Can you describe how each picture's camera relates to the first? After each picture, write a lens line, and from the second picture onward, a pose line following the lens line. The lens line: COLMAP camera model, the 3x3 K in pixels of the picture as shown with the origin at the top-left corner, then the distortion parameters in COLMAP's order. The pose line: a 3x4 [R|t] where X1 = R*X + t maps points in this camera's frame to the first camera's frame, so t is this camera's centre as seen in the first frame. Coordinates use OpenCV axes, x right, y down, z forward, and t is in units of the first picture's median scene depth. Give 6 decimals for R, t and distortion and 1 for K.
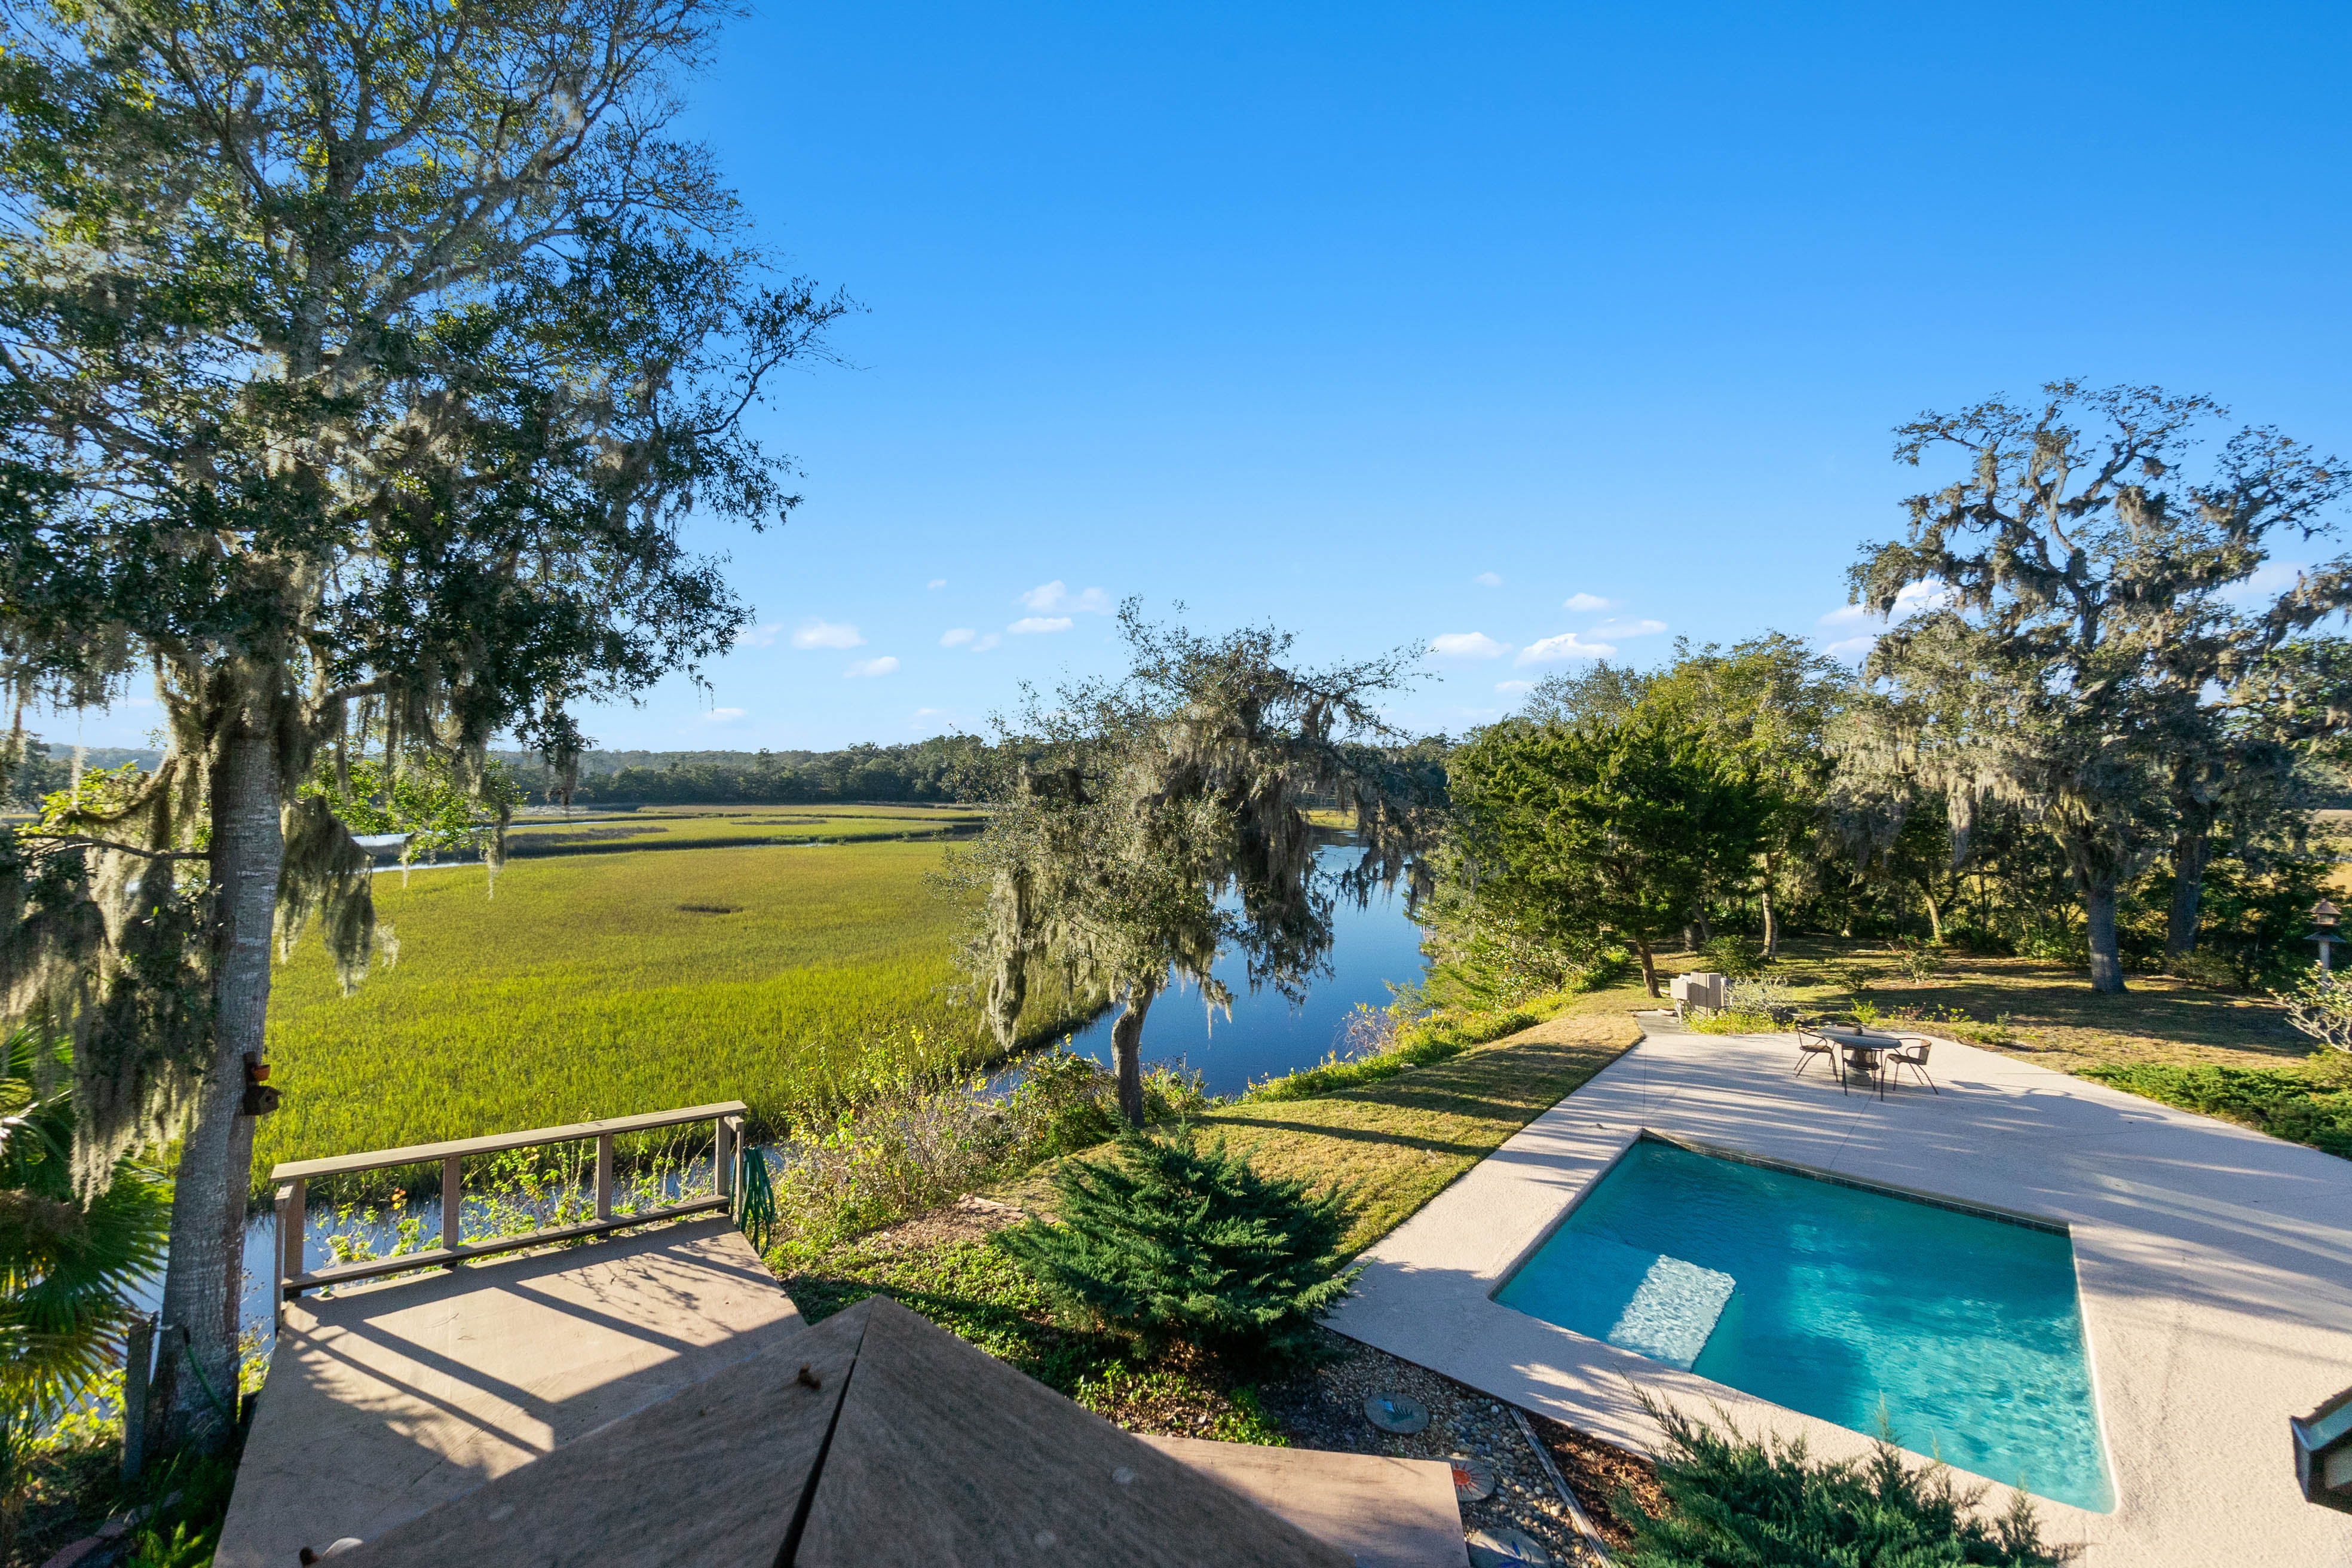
lens RADIAL K [[971.2, 0, 1176.0], [0, 971.2, 722.1], [0, 0, 1]] dist [-0.000599, -0.000077]
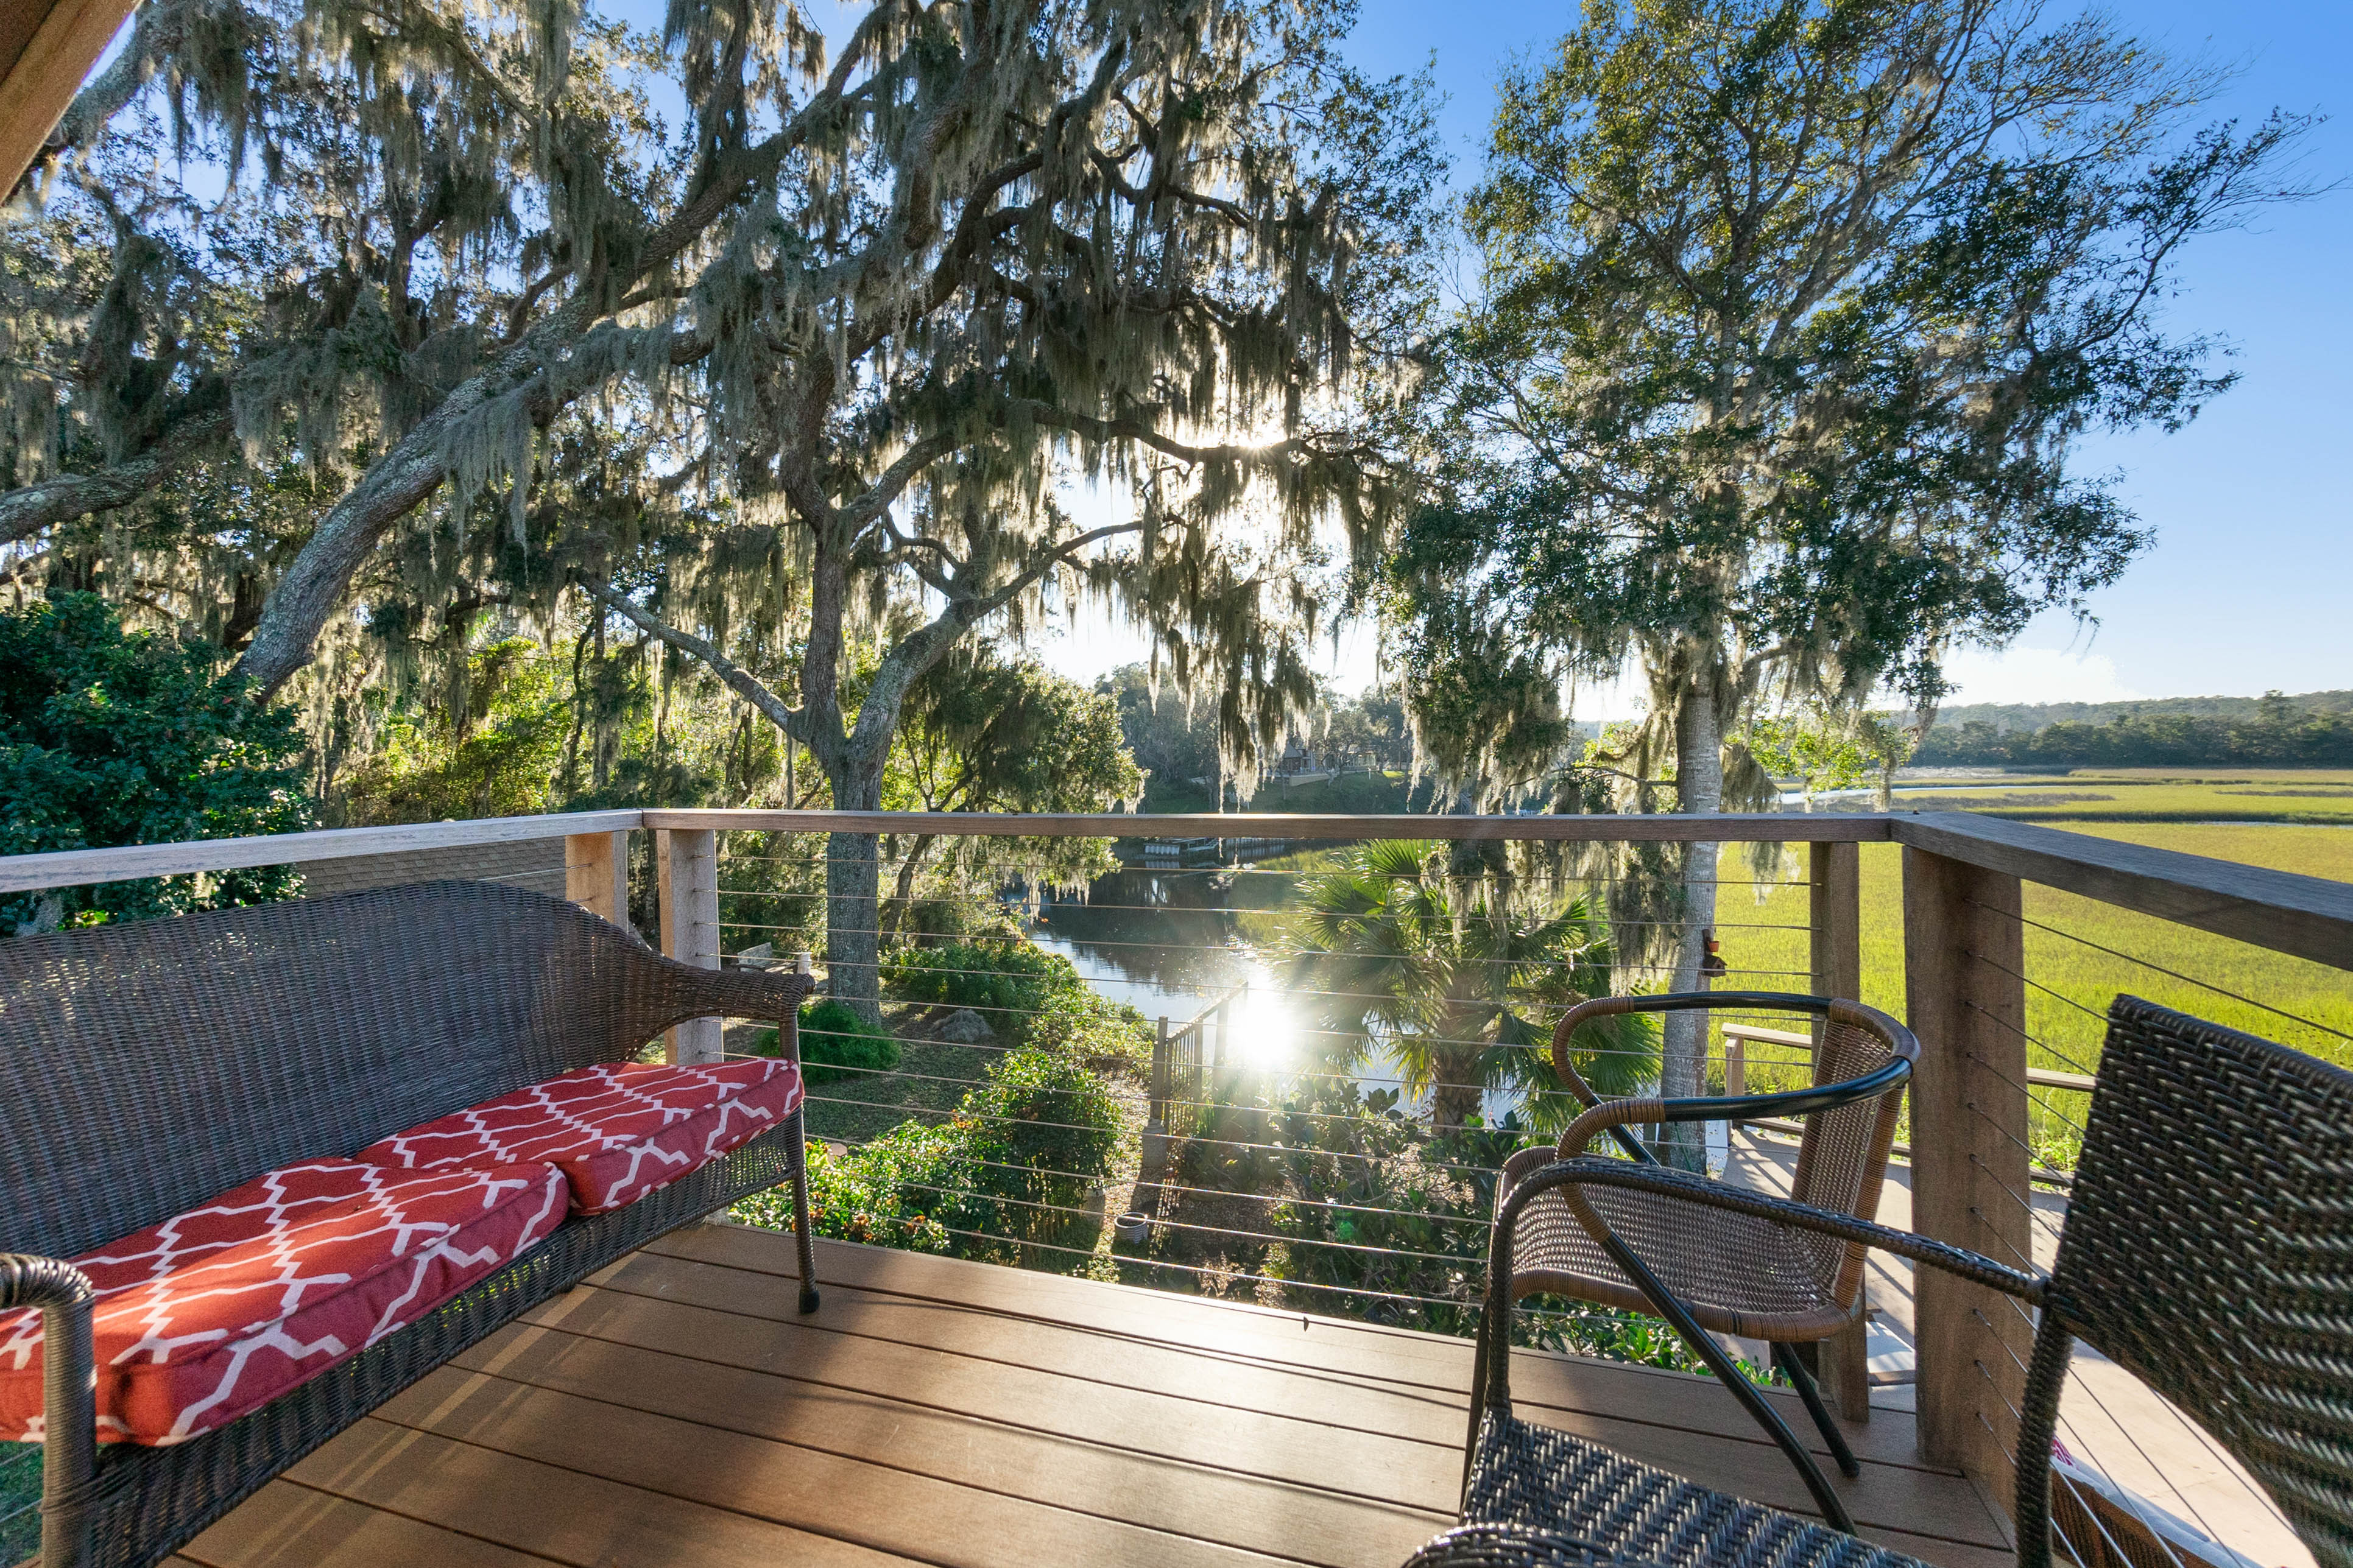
lens RADIAL K [[1014.7, 0, 1171.7], [0, 1014.7, 769.4], [0, 0, 1]] dist [-0.003575, -0.000274]
pose [[0.333773, 0.024132, -0.942345, 0.134304], [0.061487, 0.996986, 0.047309, 0.005906], [0.940646, -0.073732, 0.331283, -0.165349]]
